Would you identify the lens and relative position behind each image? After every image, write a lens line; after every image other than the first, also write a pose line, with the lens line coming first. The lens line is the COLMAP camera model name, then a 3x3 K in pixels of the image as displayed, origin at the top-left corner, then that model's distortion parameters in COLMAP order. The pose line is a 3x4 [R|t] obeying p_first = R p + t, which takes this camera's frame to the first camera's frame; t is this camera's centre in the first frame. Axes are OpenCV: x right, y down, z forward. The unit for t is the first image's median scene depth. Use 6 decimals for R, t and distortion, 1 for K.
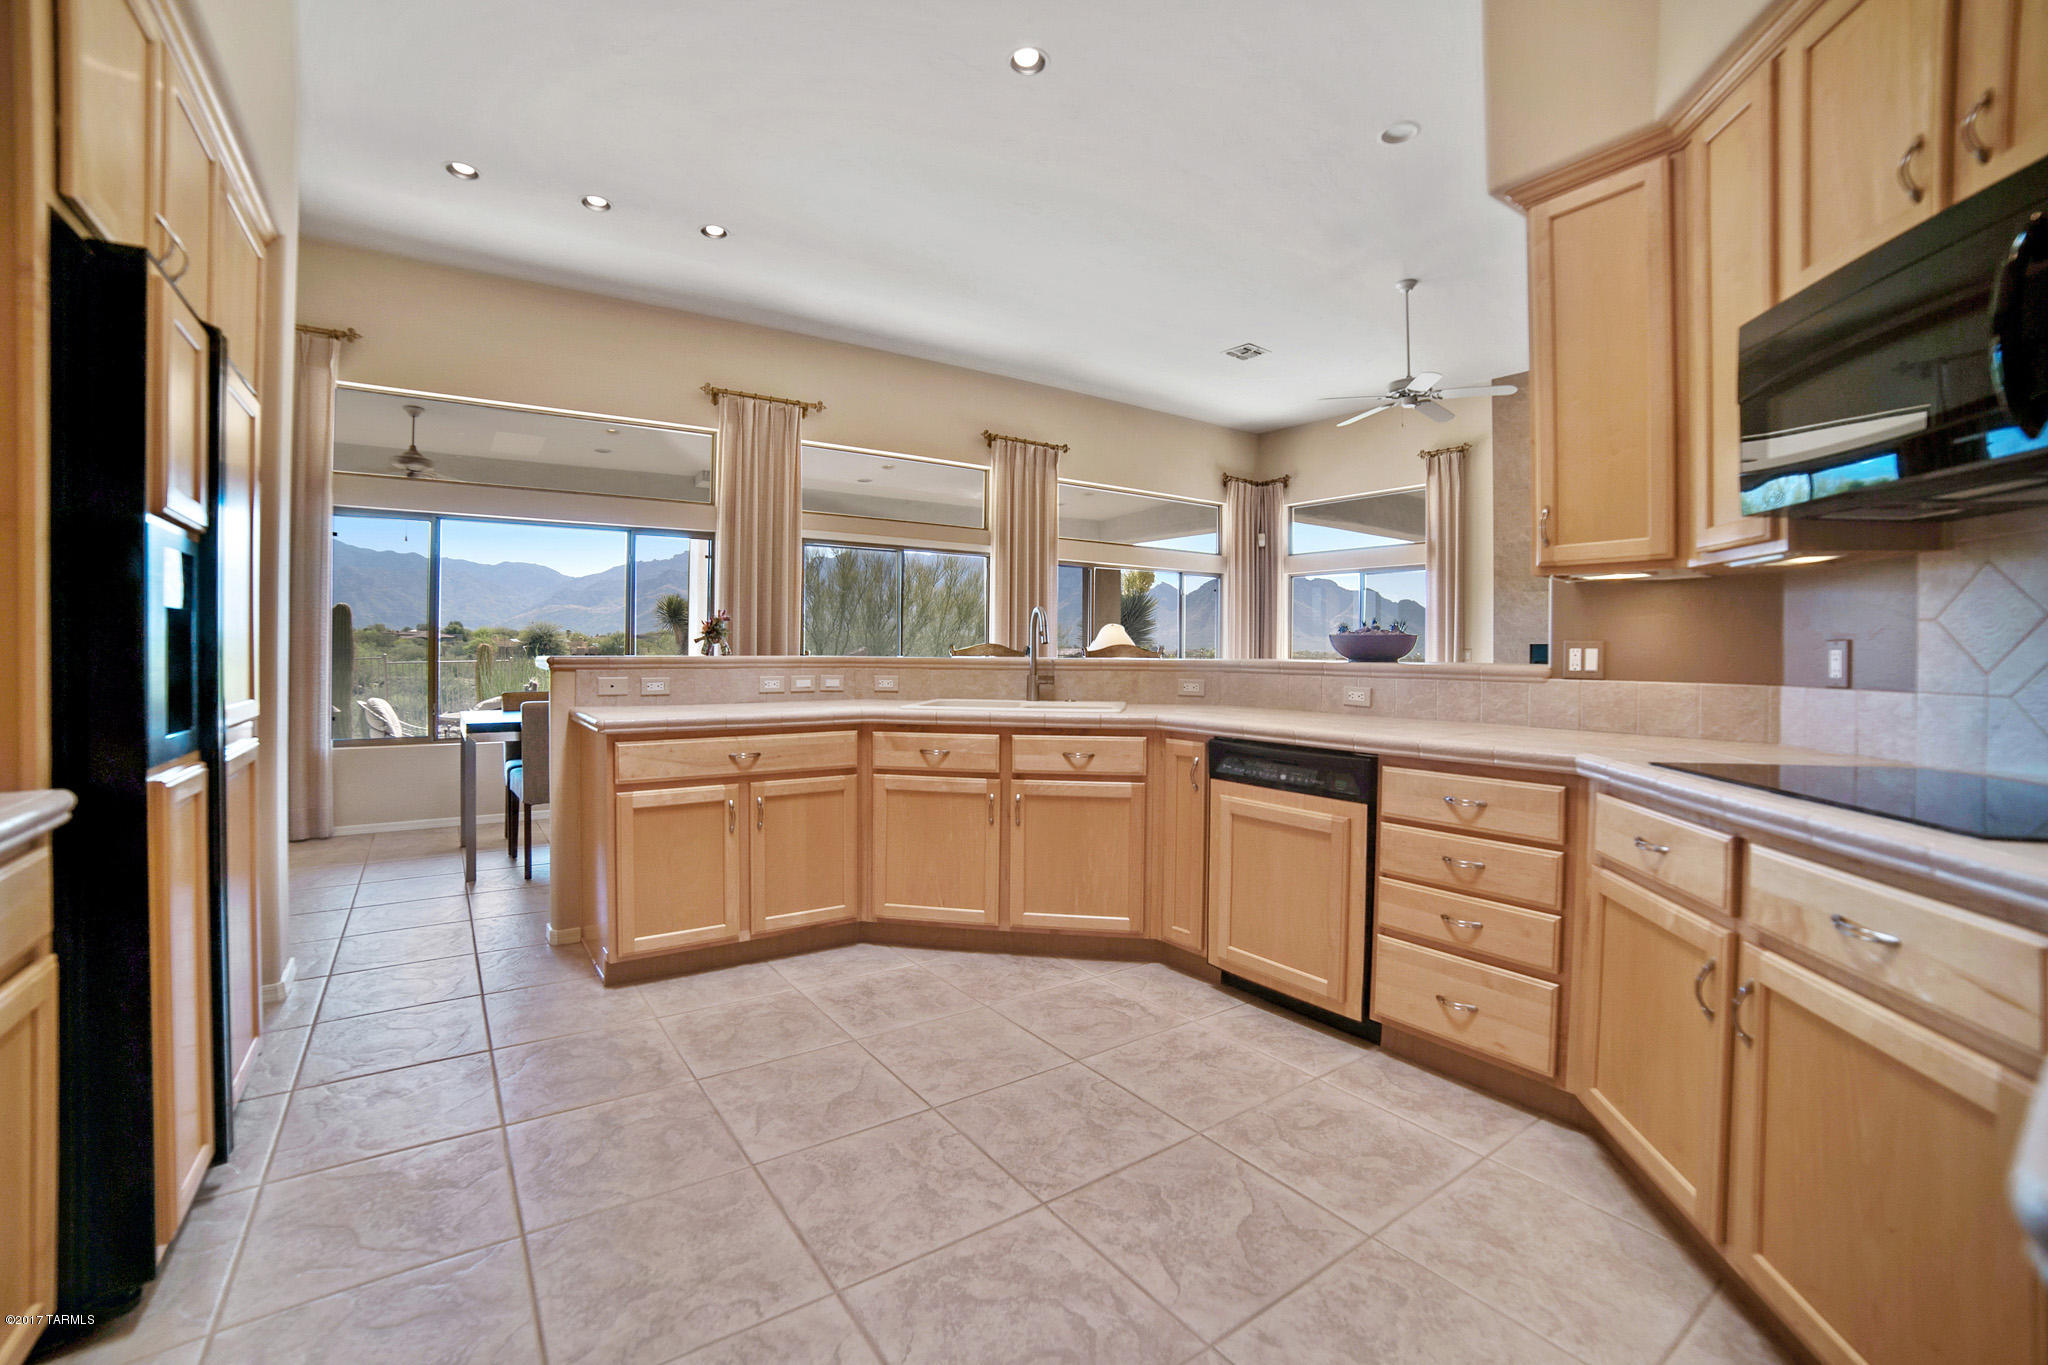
lens RADIAL K [[889.4, 0, 1024.0], [0, 889.4, 682.5], [0, 0, 1]] dist [-0.064644, 0.000112]
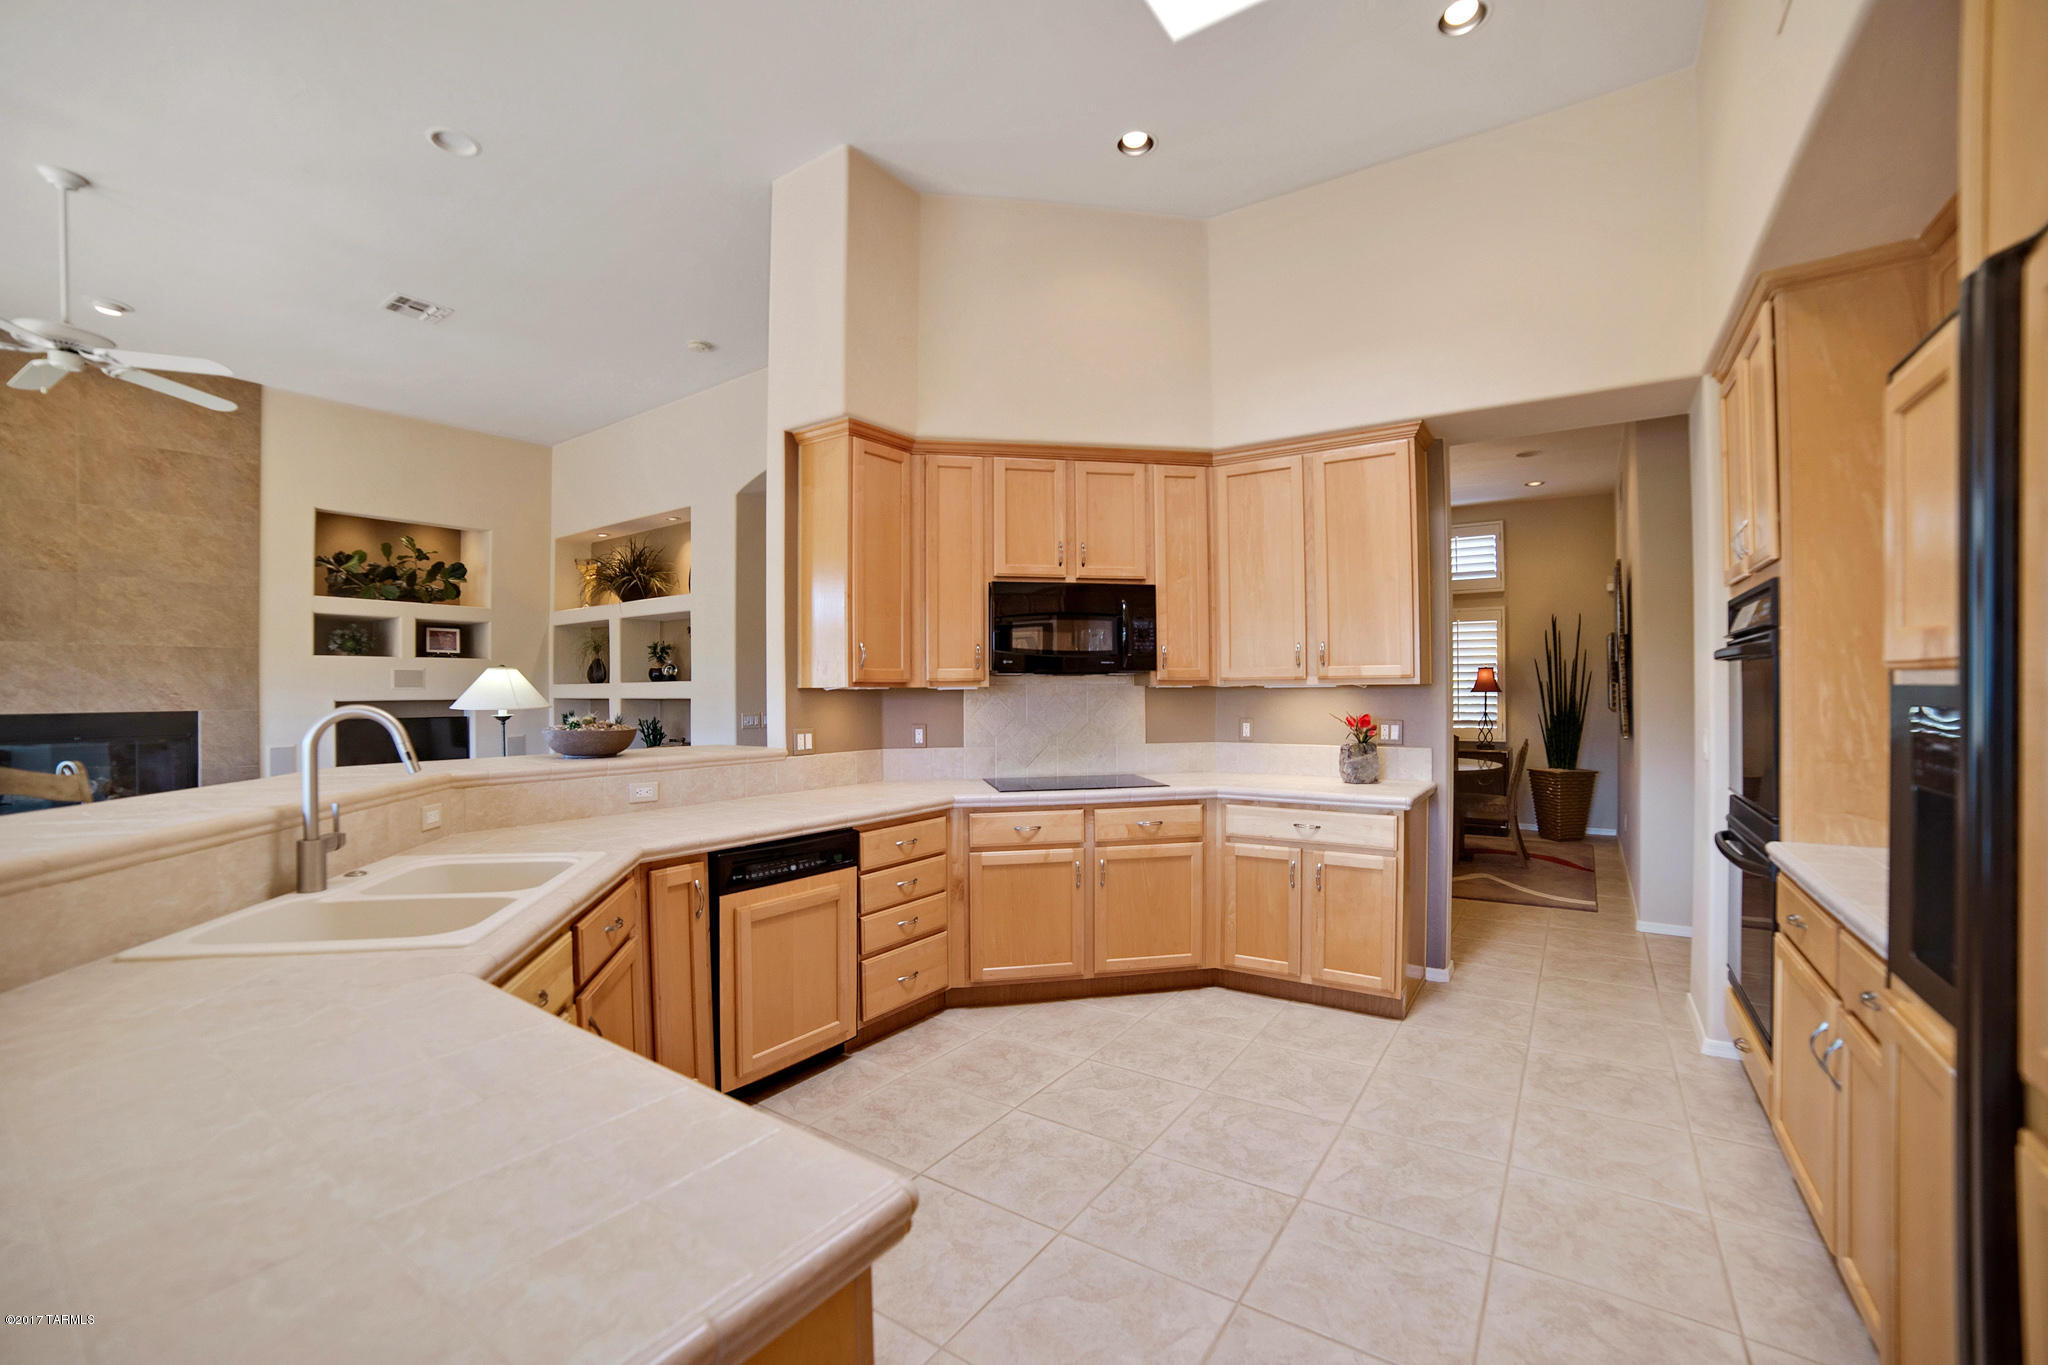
lens RADIAL K [[875.7, 0, 1024.0], [0, 875.7, 682.5], [0, 0, 1]] dist [-0.029409, 0.000261]
pose [[-0.368556, -0.003948, 0.929597, -1.024773], [0.028980, 0.999456, 0.015735, -0.164323], [-0.929154, 0.032739, -0.368241, 1.404498]]
